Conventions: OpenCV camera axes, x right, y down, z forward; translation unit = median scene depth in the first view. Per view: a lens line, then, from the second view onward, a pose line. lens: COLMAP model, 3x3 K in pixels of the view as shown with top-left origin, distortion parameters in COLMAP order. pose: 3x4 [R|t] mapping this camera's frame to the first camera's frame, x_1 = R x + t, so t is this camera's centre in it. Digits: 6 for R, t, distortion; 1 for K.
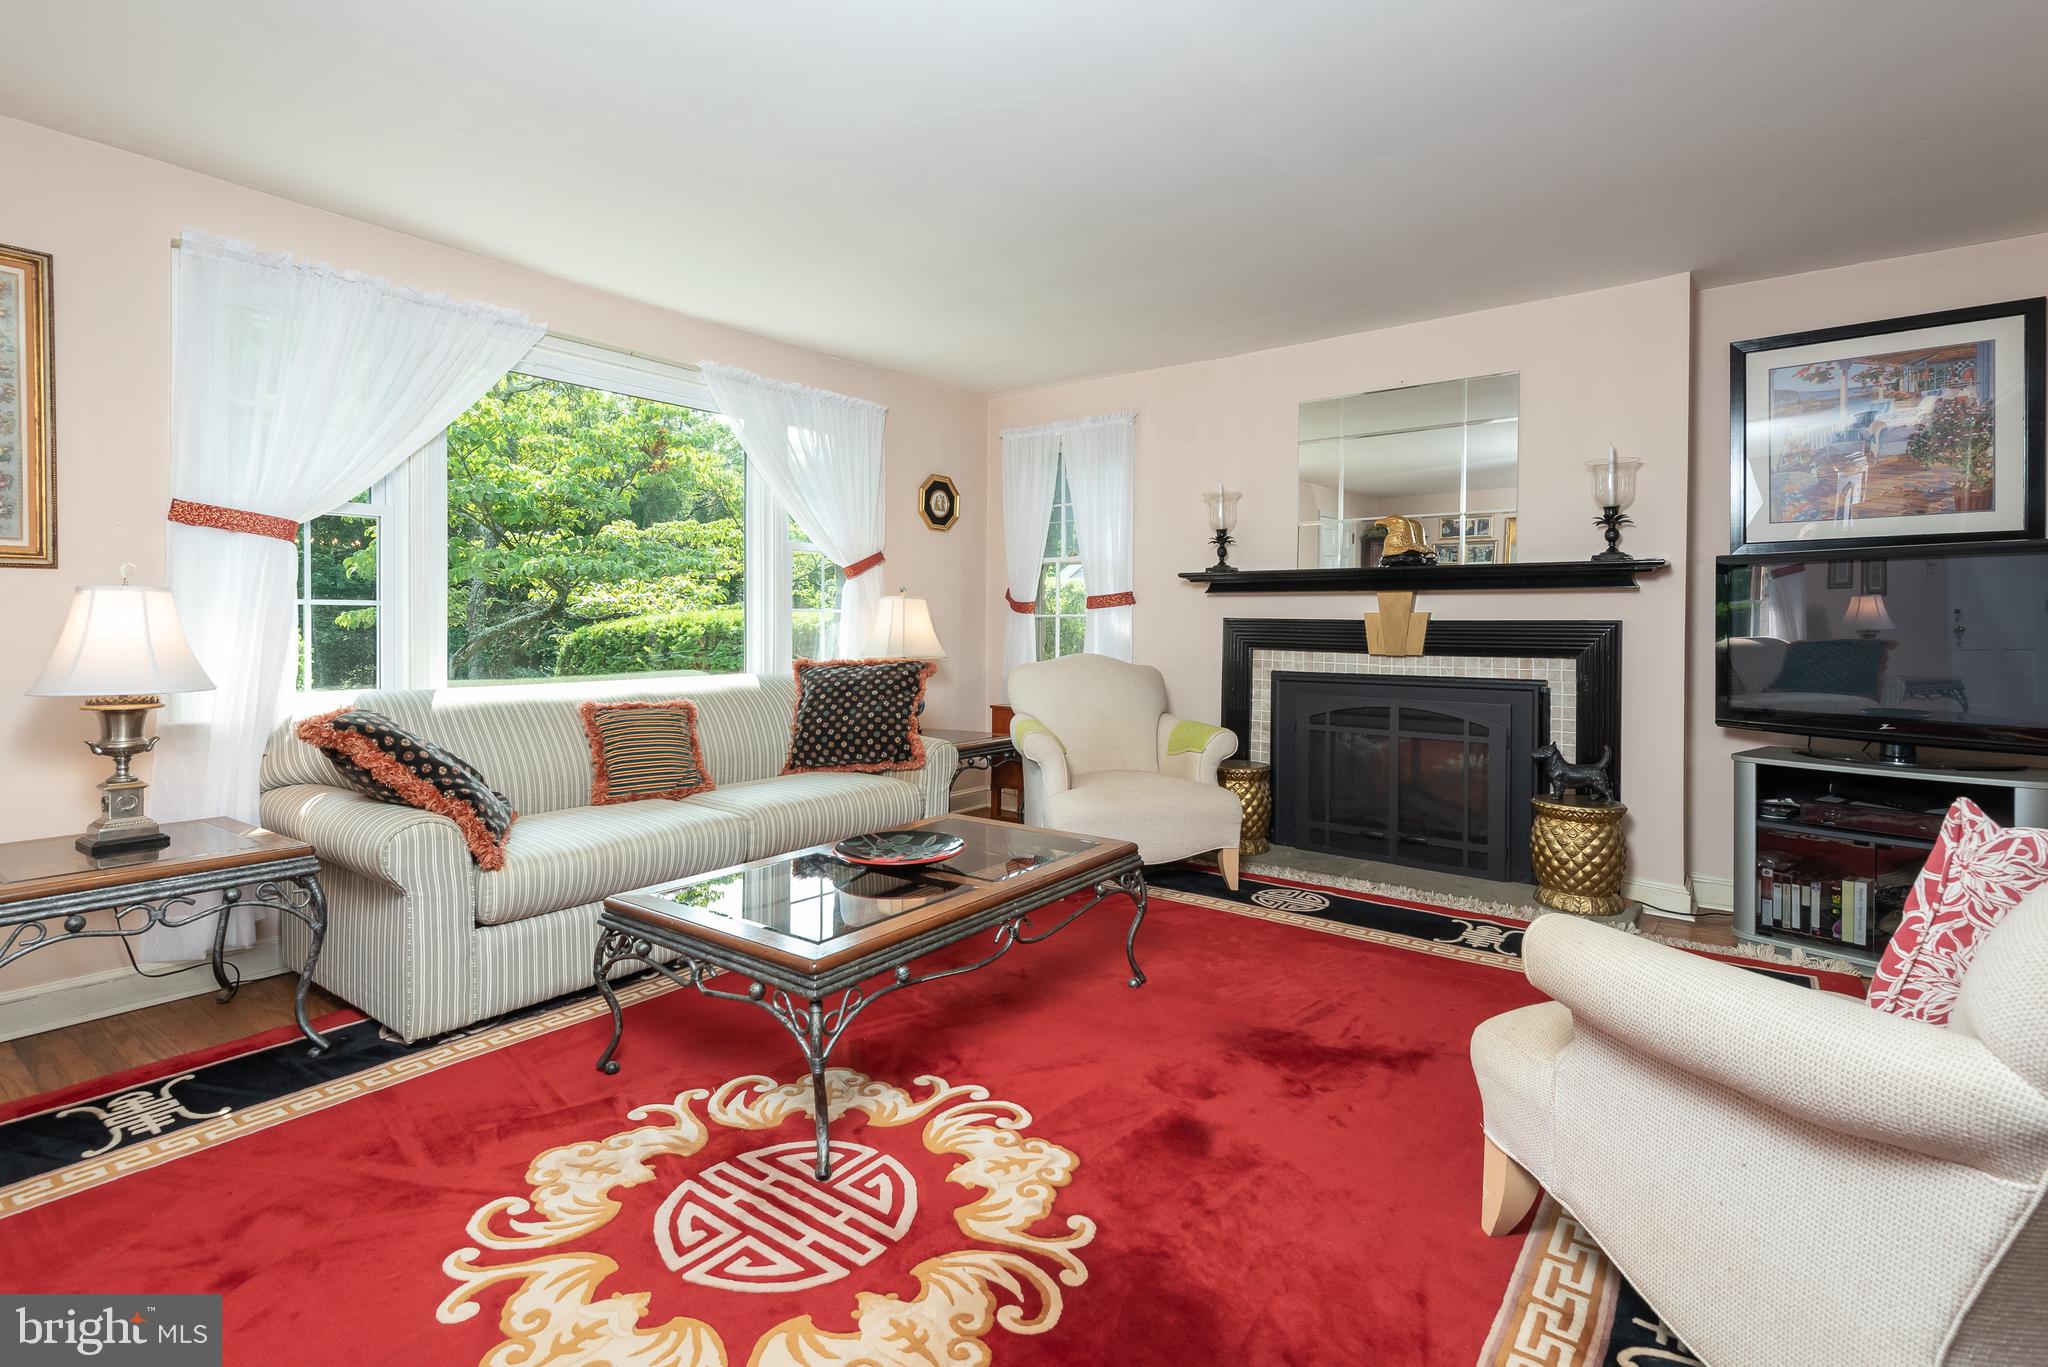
lens RADIAL K [[950.4, 0, 1017.3], [0, 950.4, 633.9], [0, 0, 1]] dist [0.040407, -0.024502]
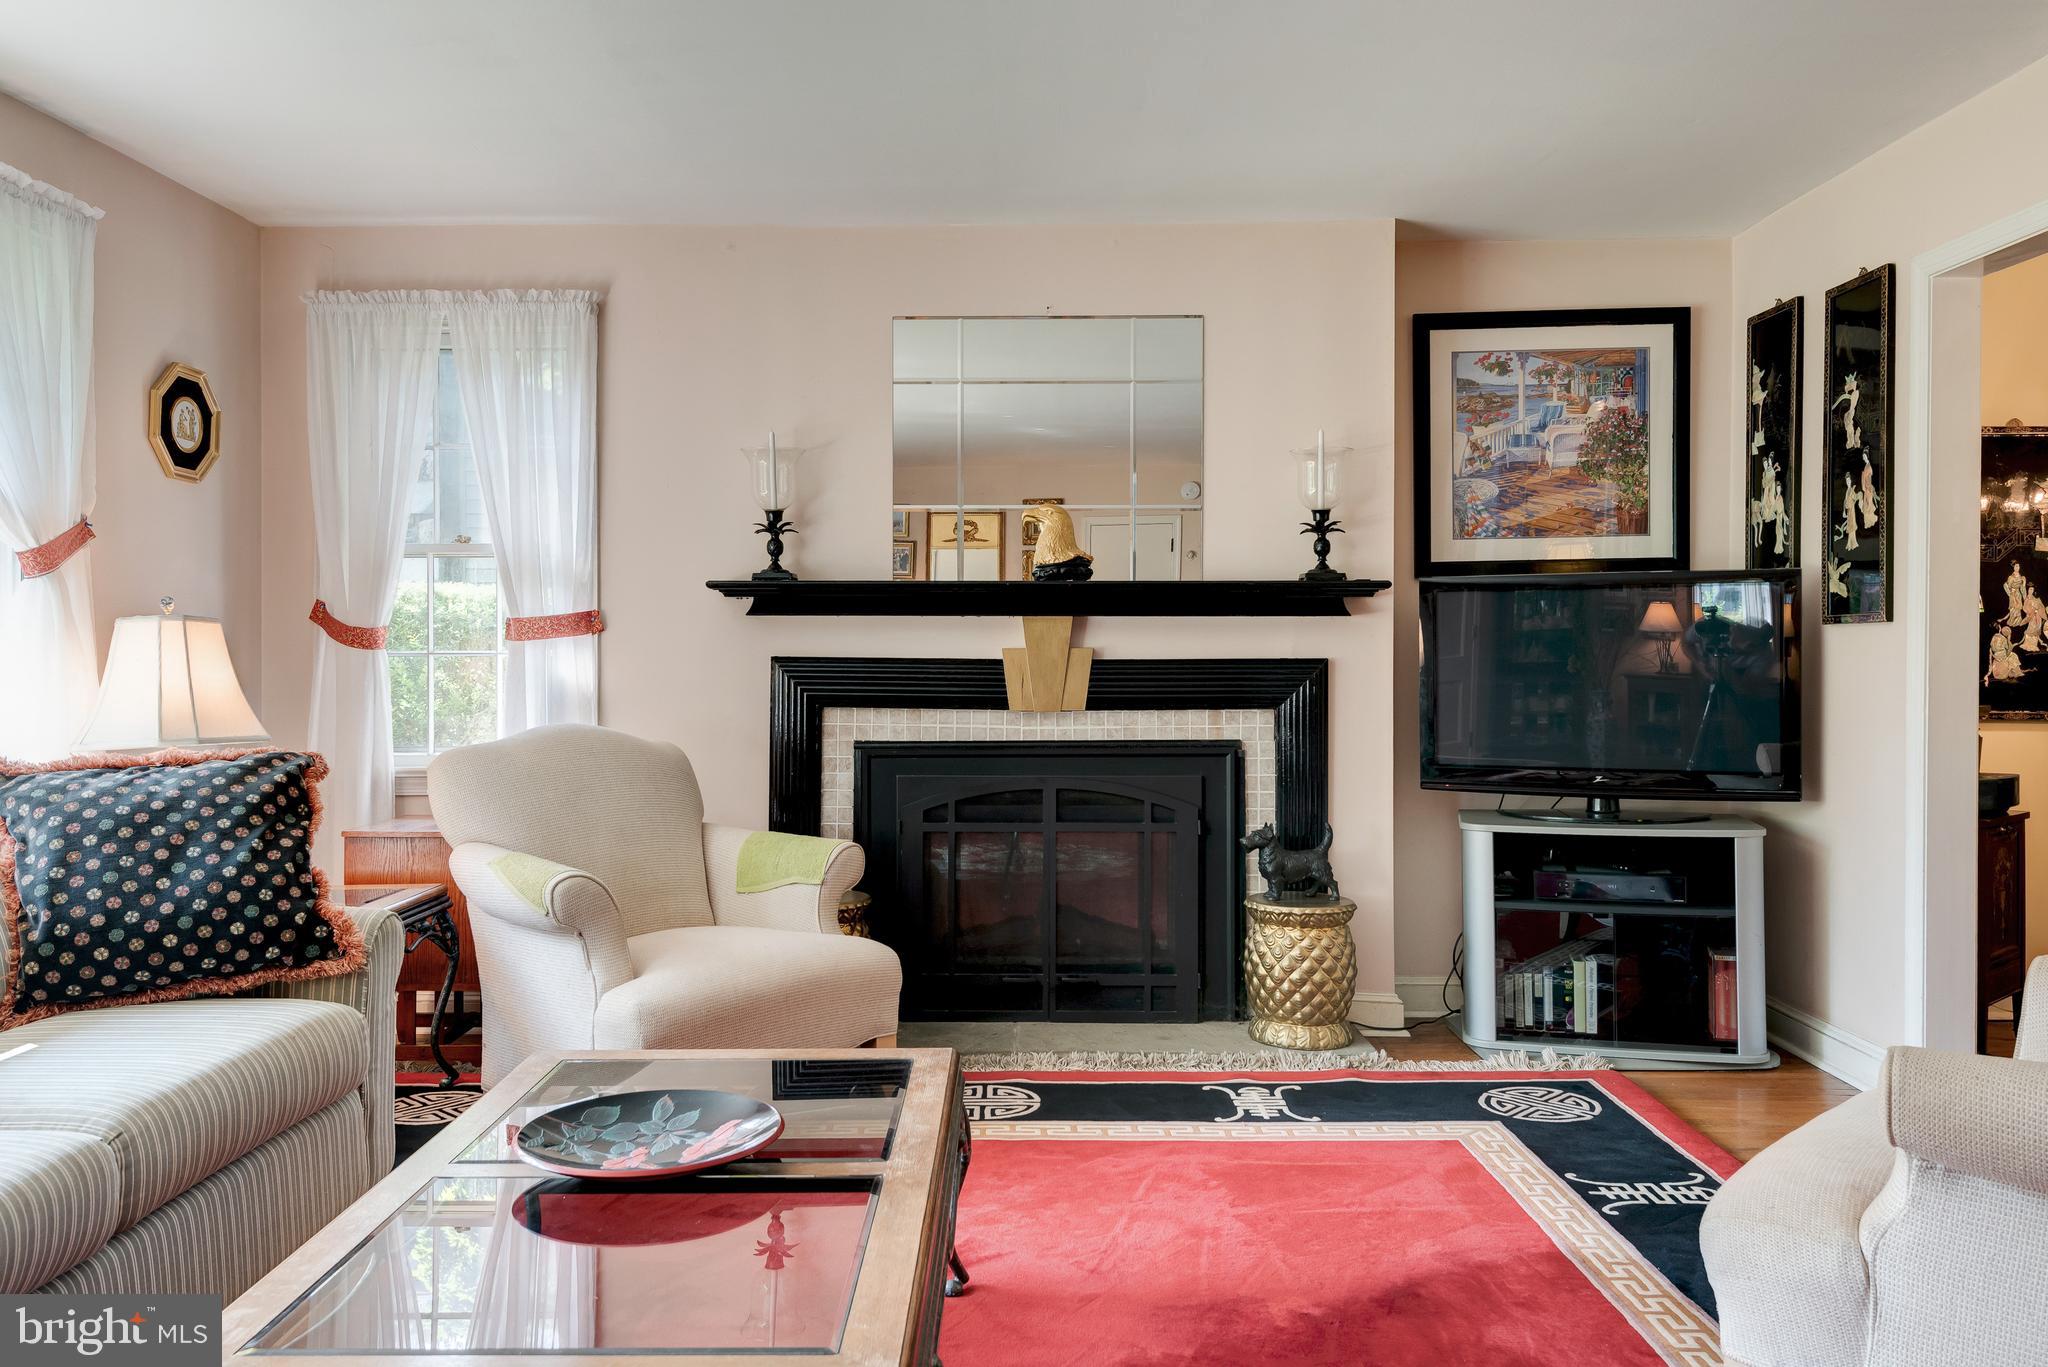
lens RADIAL K [[1536.3, 0, 1018.8], [0, 1536.3, 666.8], [0, 0, 1]] dist [0.013208, 0.000979]
pose [[0.808708, -0.011740, 0.588094, -0.289812], [0.013220, 0.999911, 0.001782, -0.012463], [-0.588062, 0.006333, 0.808791, 0.155746]]
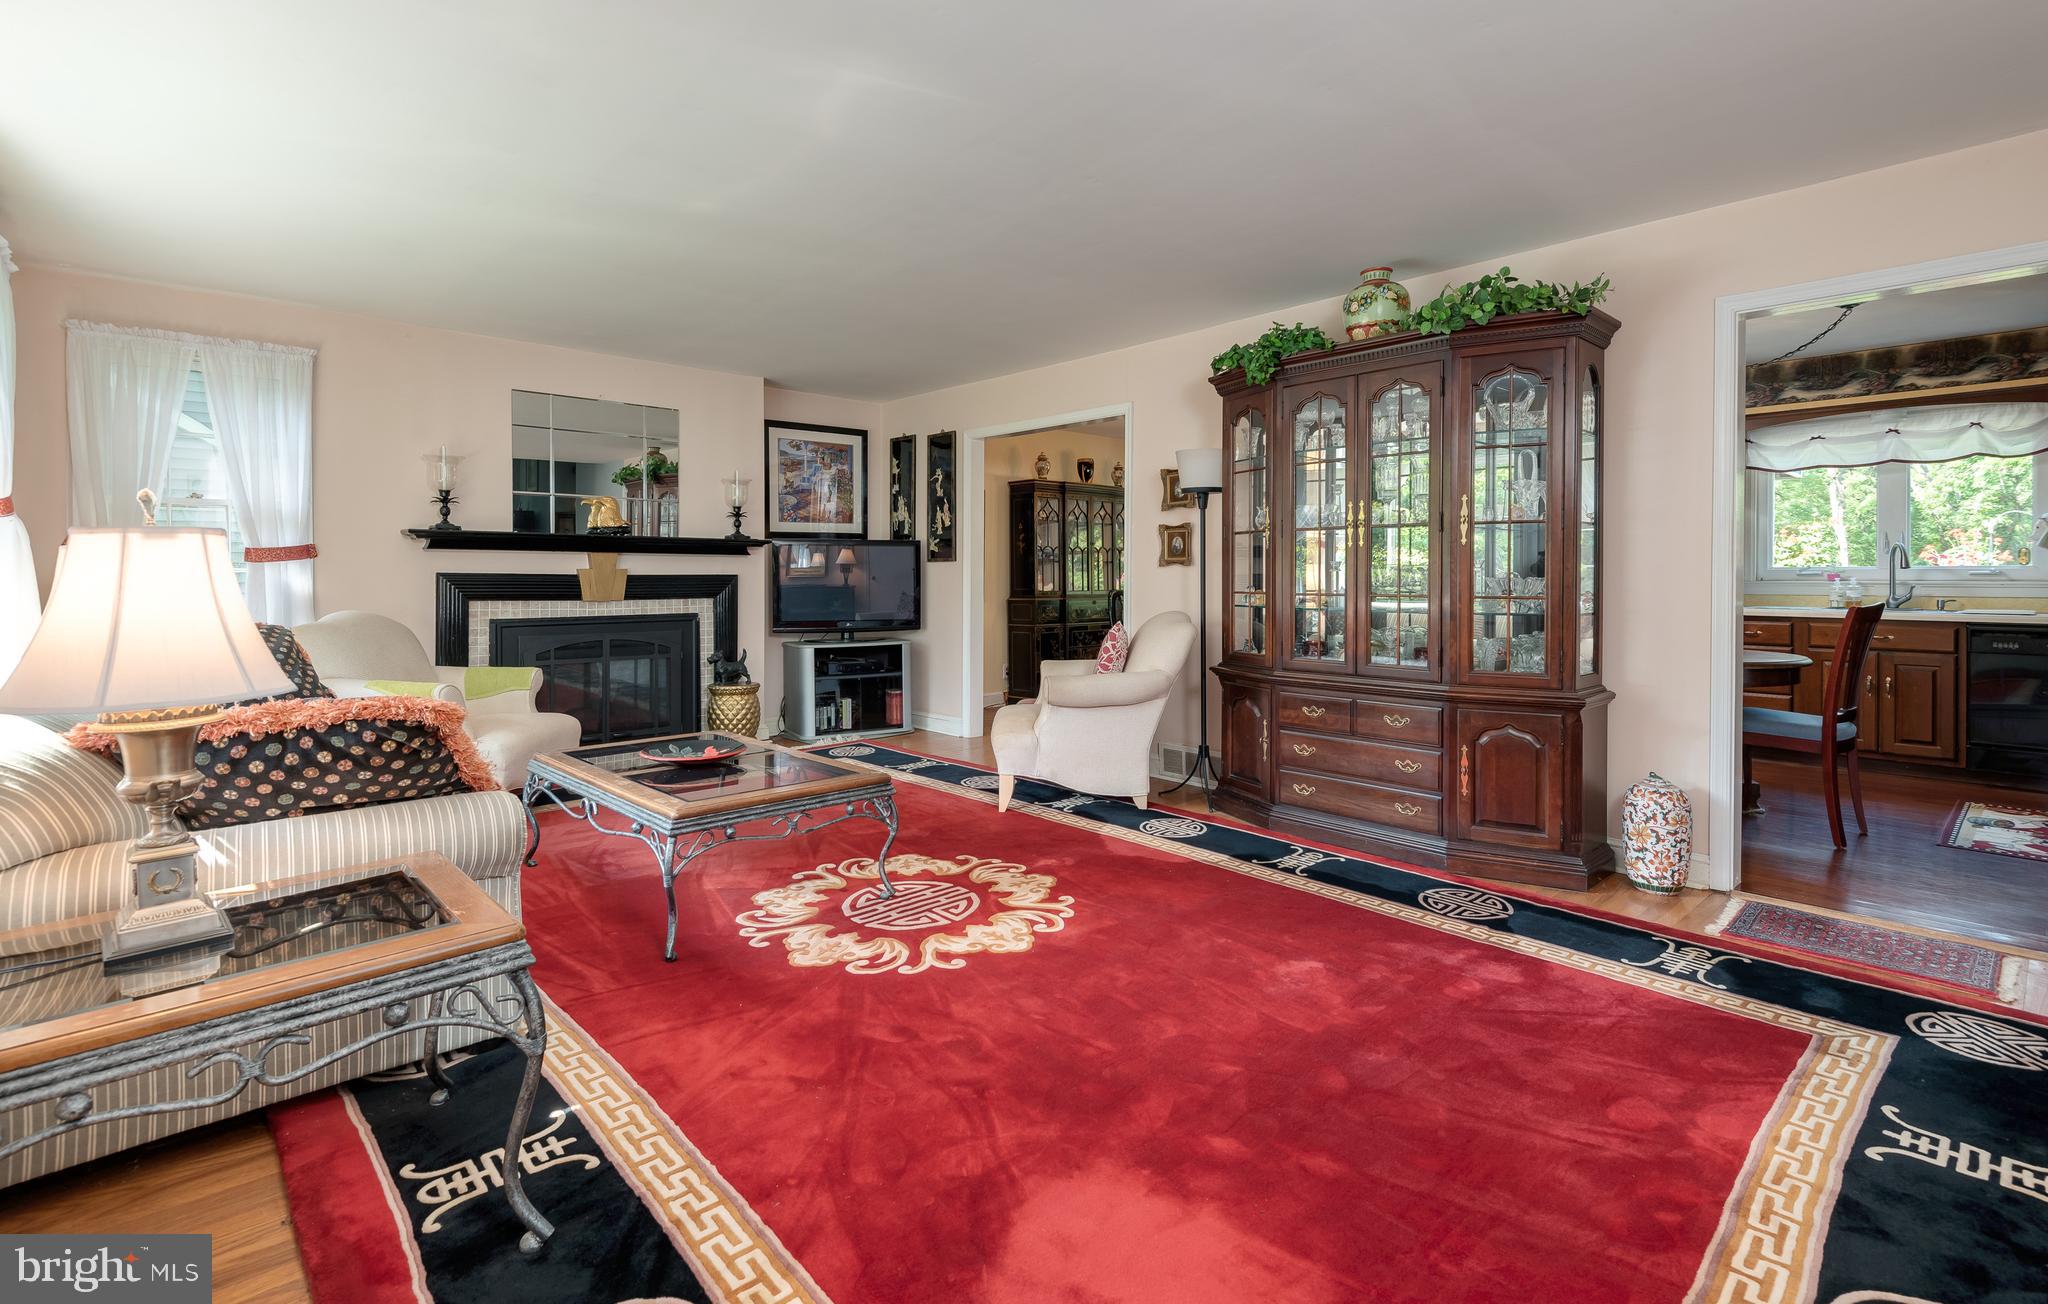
lens RADIAL K [[920.6, 0, 1011.1], [0, 920.6, 585.8], [0, 0, 1]] dist [0.015845, -0.000216]
pose [[0.201191, -0.015384, 0.979431, -0.847293], [0.013634, 0.999824, 0.012904, -0.008419], [-0.979457, 0.010757, 0.201365, 0.208246]]
